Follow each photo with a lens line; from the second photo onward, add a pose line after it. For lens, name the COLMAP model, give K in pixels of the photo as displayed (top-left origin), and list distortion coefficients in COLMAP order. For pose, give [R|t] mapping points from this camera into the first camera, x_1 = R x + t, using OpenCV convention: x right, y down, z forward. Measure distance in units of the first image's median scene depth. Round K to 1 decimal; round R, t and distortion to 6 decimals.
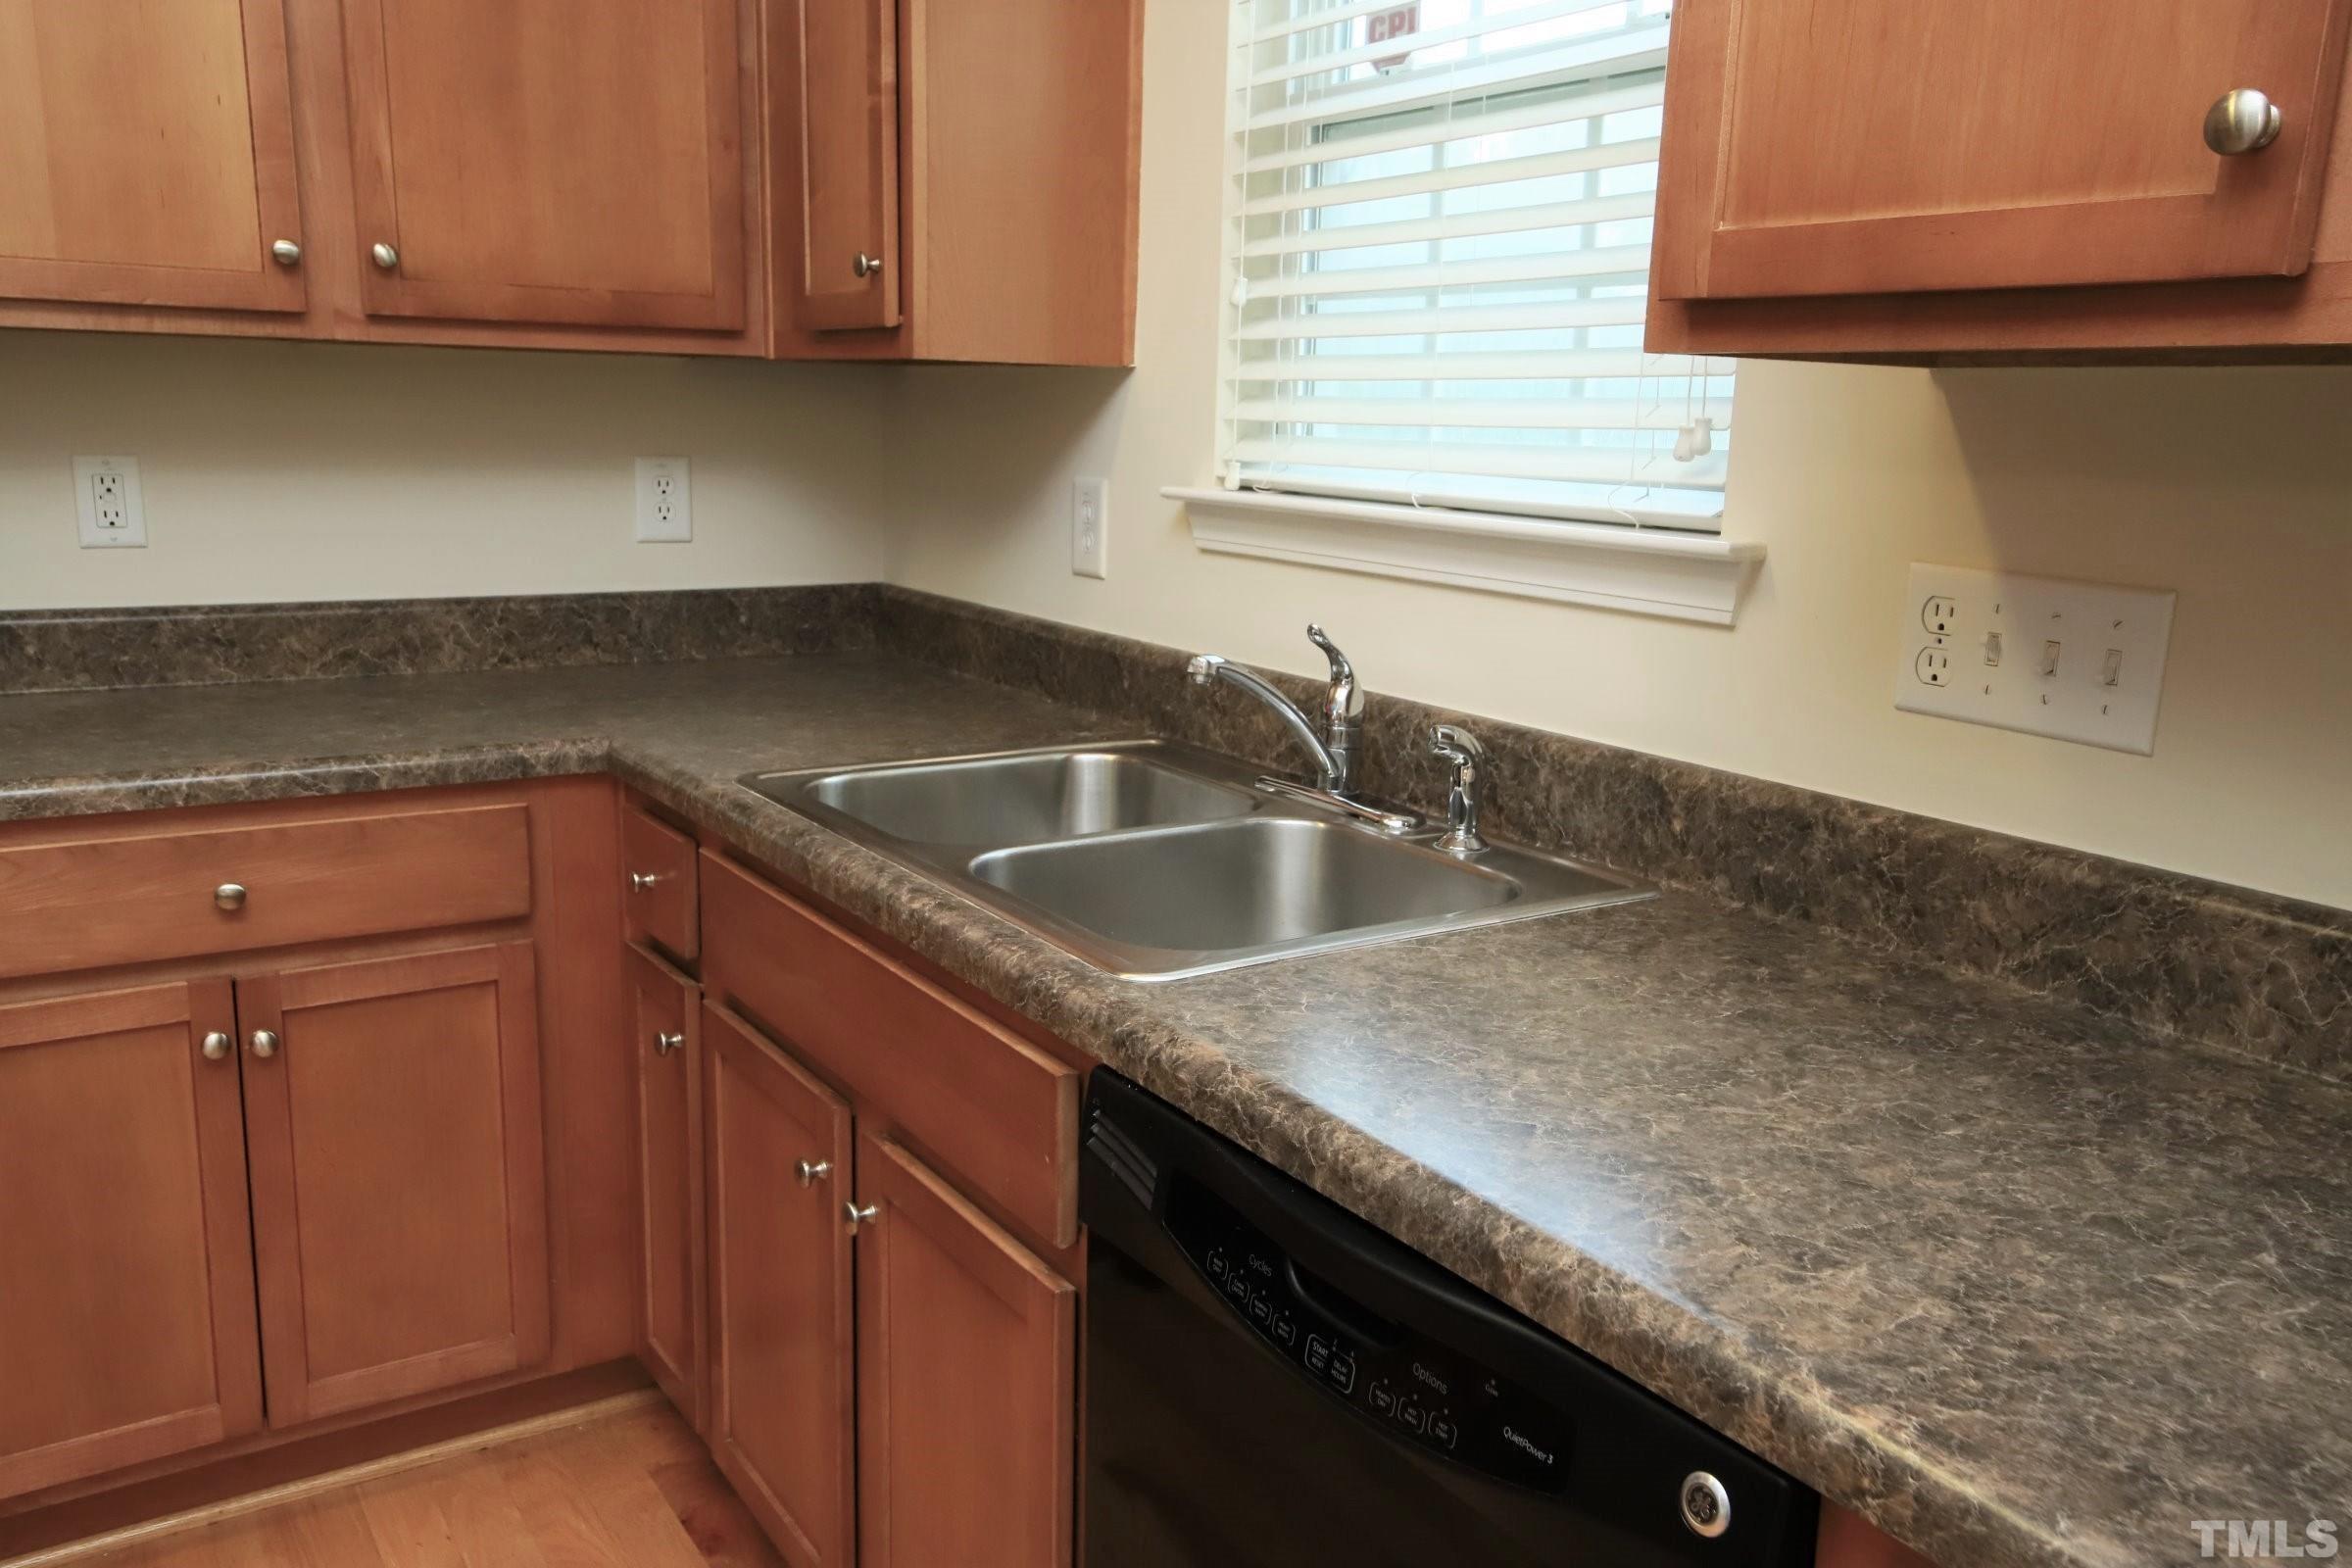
lens RADIAL K [[1850.4, 0, 1190.8], [0, 1850.4, 734.9], [0, 0, 1]] dist [0.080173, -0.002852]
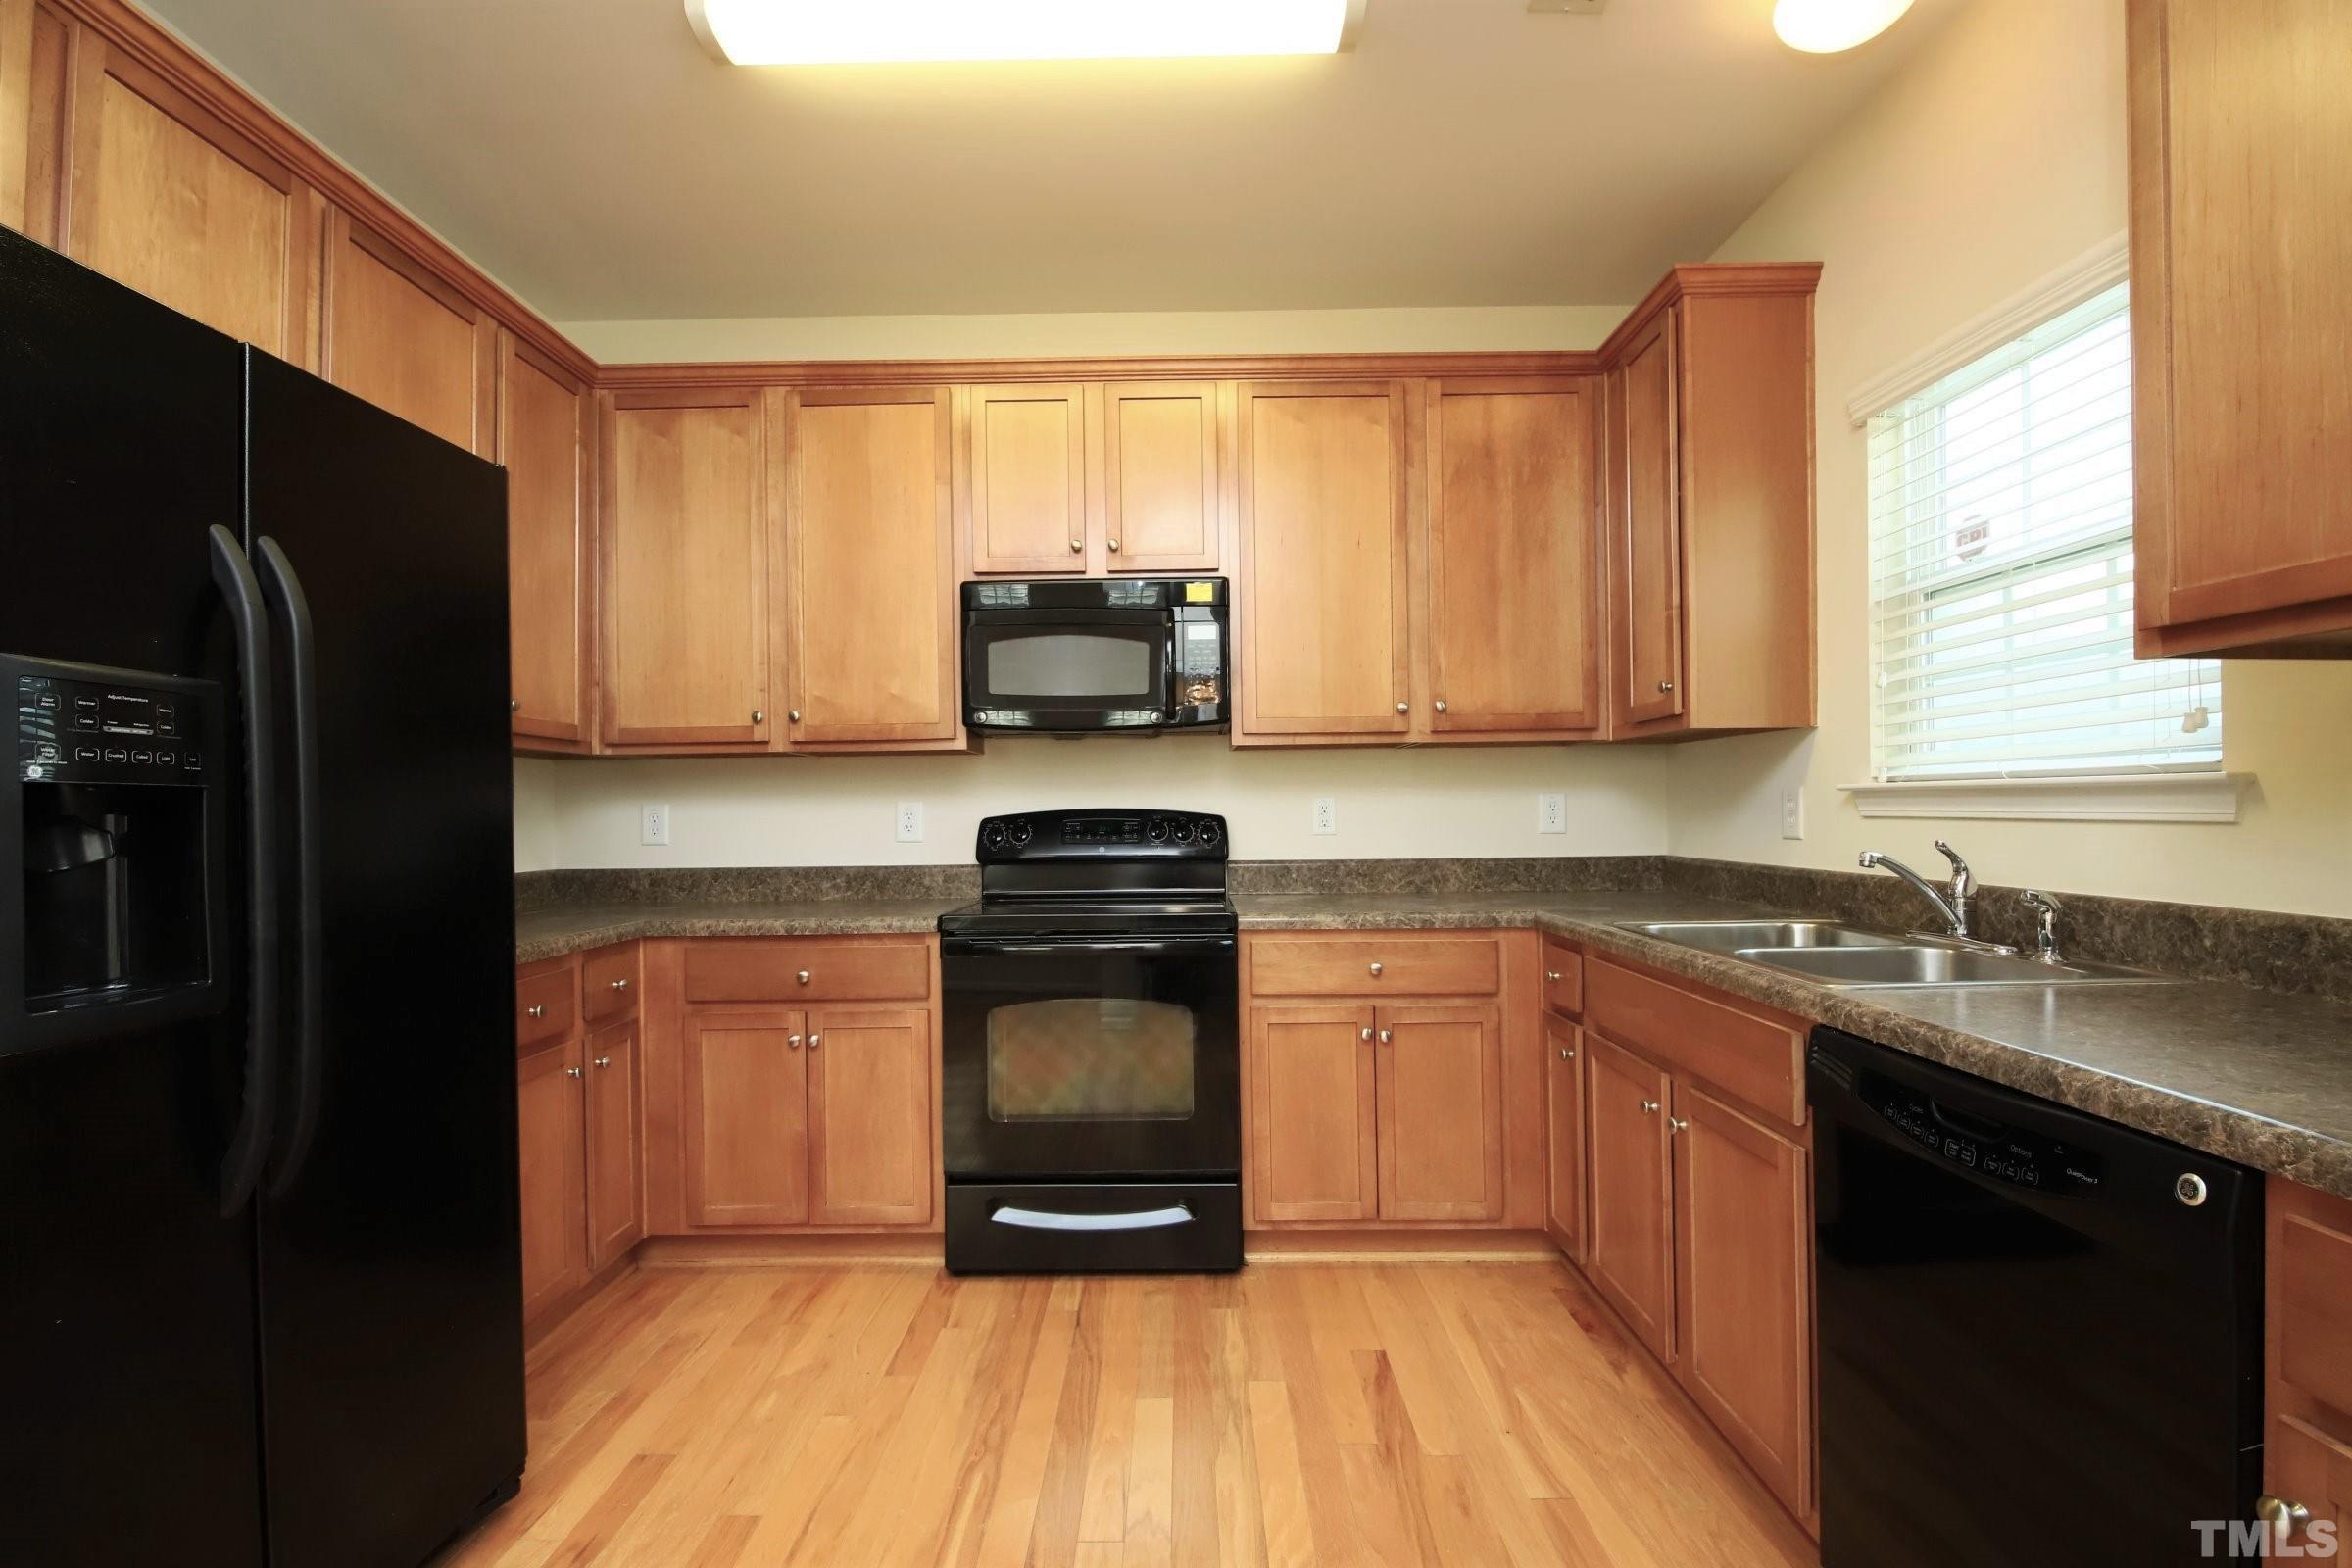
lens RADIAL K [[1034.6, 0, 1176.0], [0, 1034.6, 784.0], [0, 0, 1]] dist [0.003546, -0.005788]
pose [[0.837270, -0.037329, -0.545514, -0.005739], [-0.078050, 0.979292, -0.186806, 0.135635], [0.541190, 0.198984, 0.817018, -0.263266]]
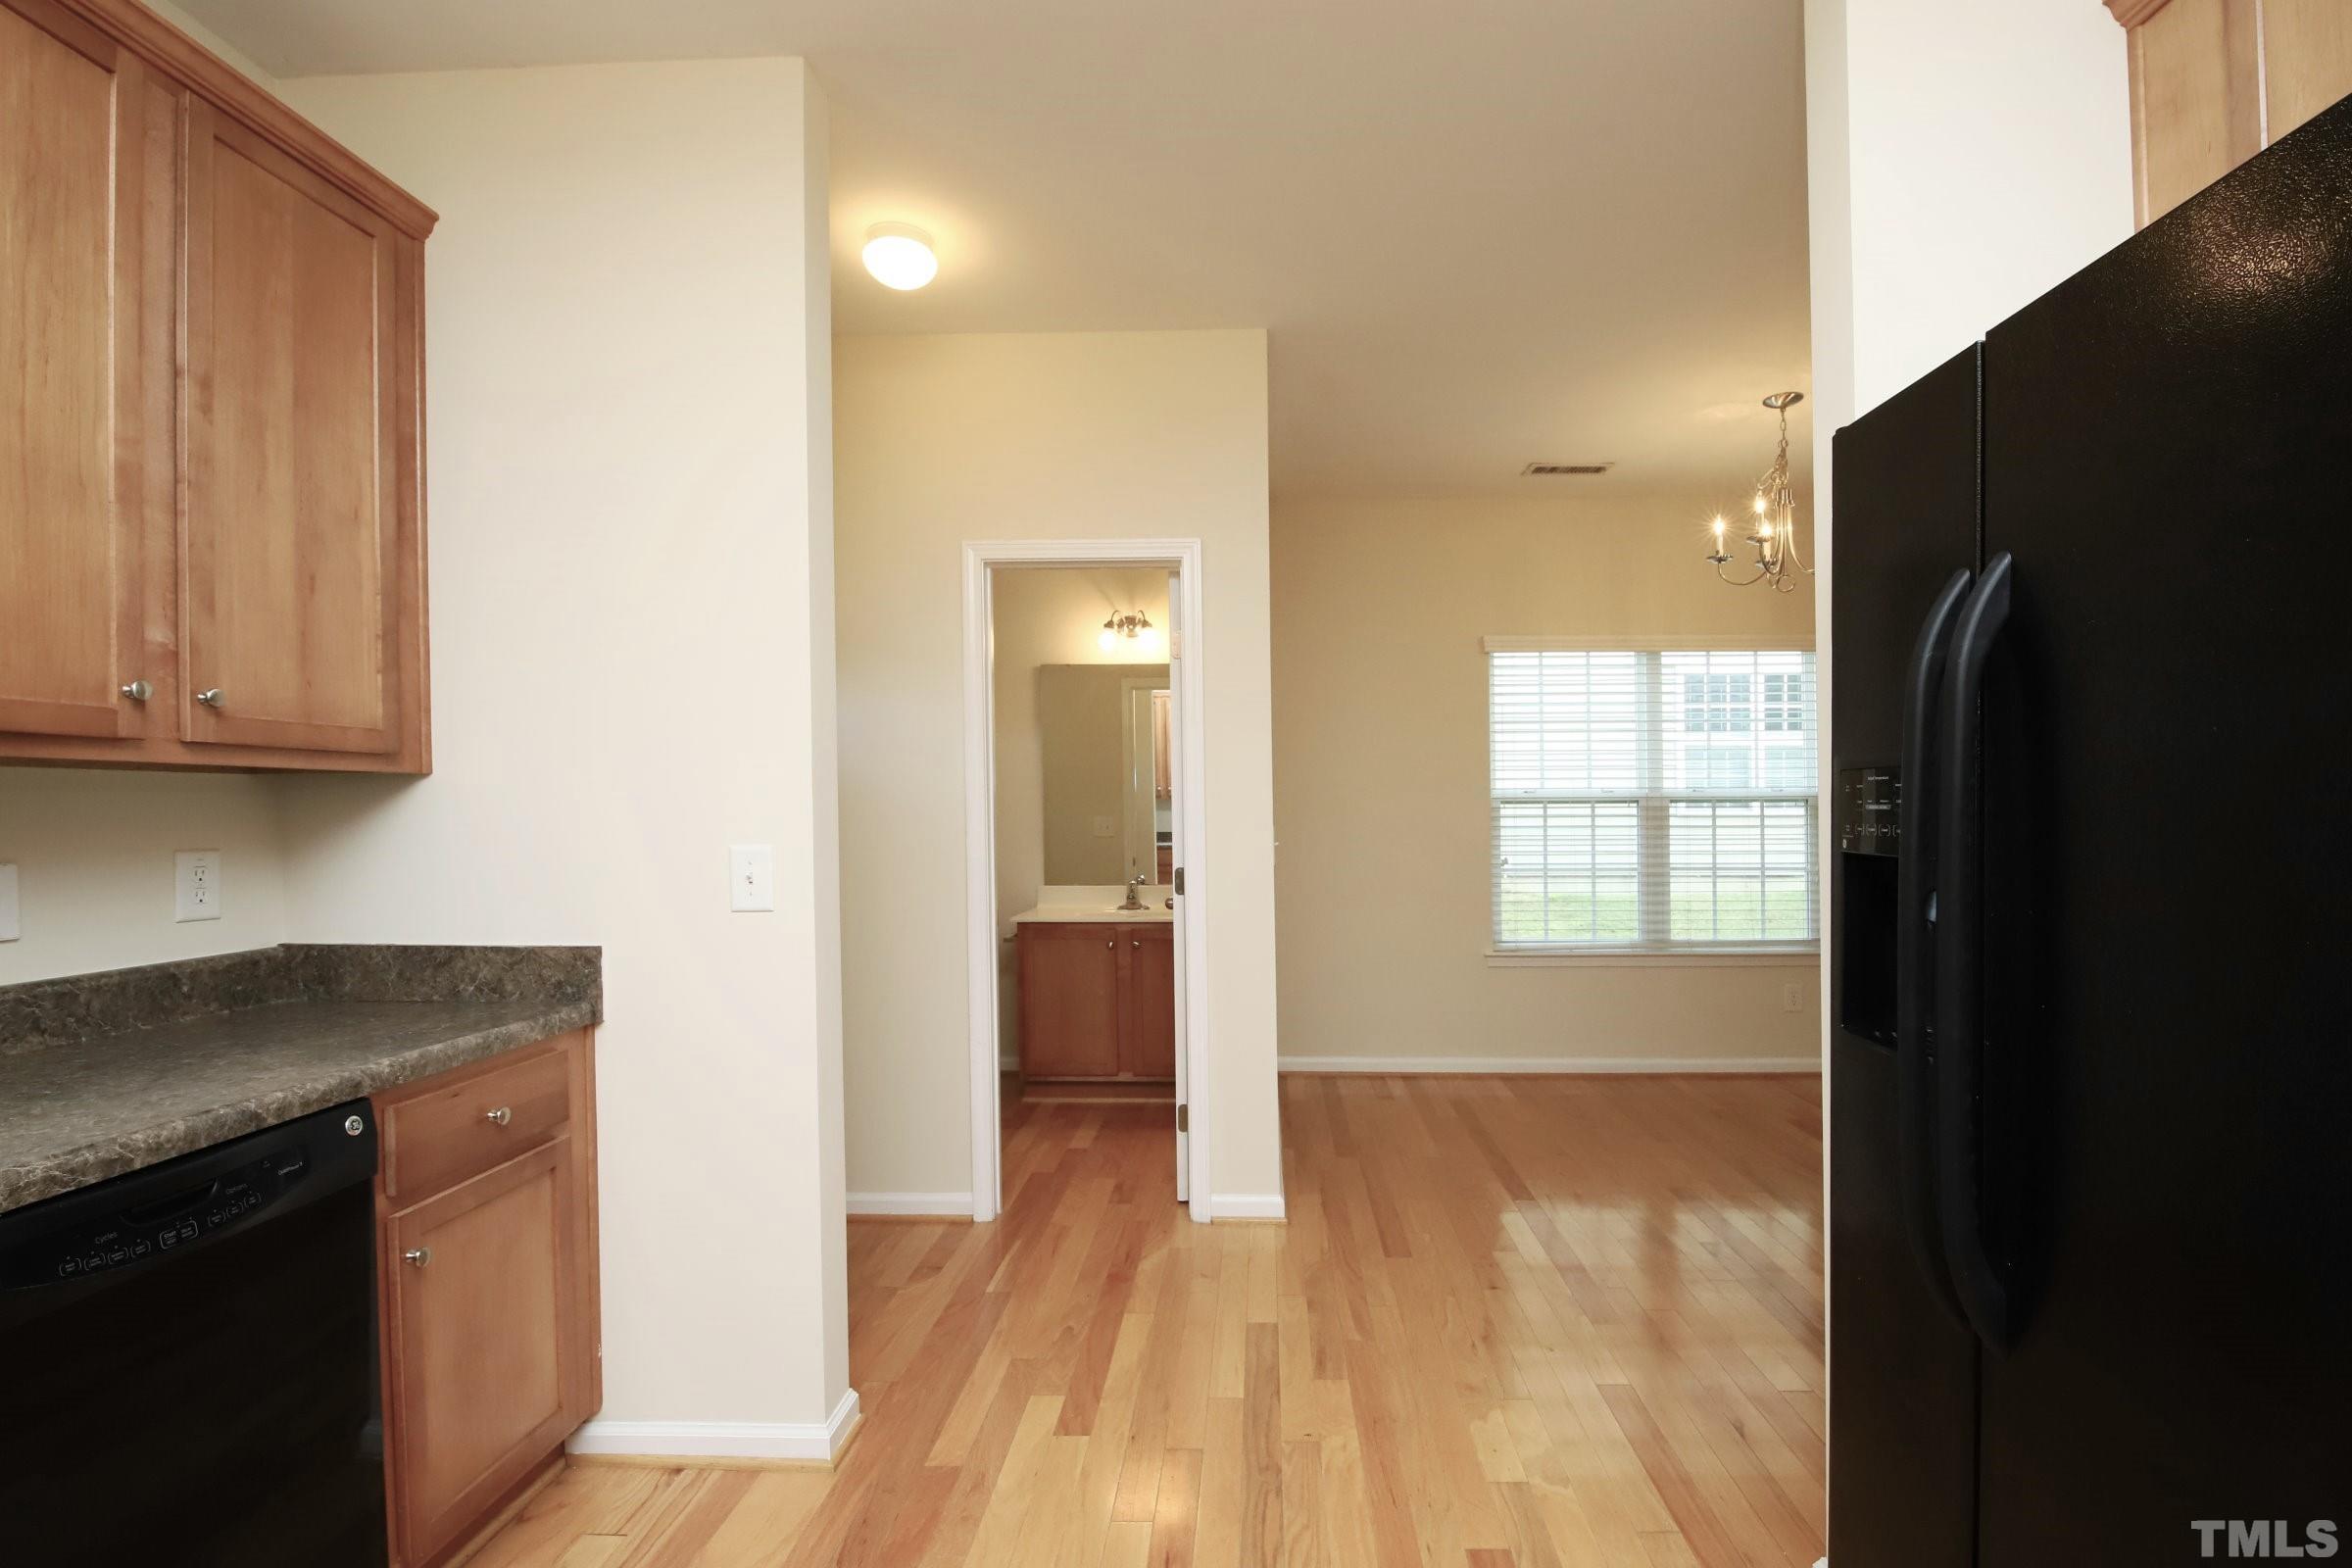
lens RADIAL K [[1039.5, 0, 1178.8], [0, 1039.5, 823.8], [0, 0, 1]] dist [-0.000131, -0.000329]
pose [[-0.795645, -0.026136, 0.605199, -0.853982], [0.099316, 0.979922, 0.172888, -0.106125], [-0.597566, 0.197663, -0.777074, 0.684856]]
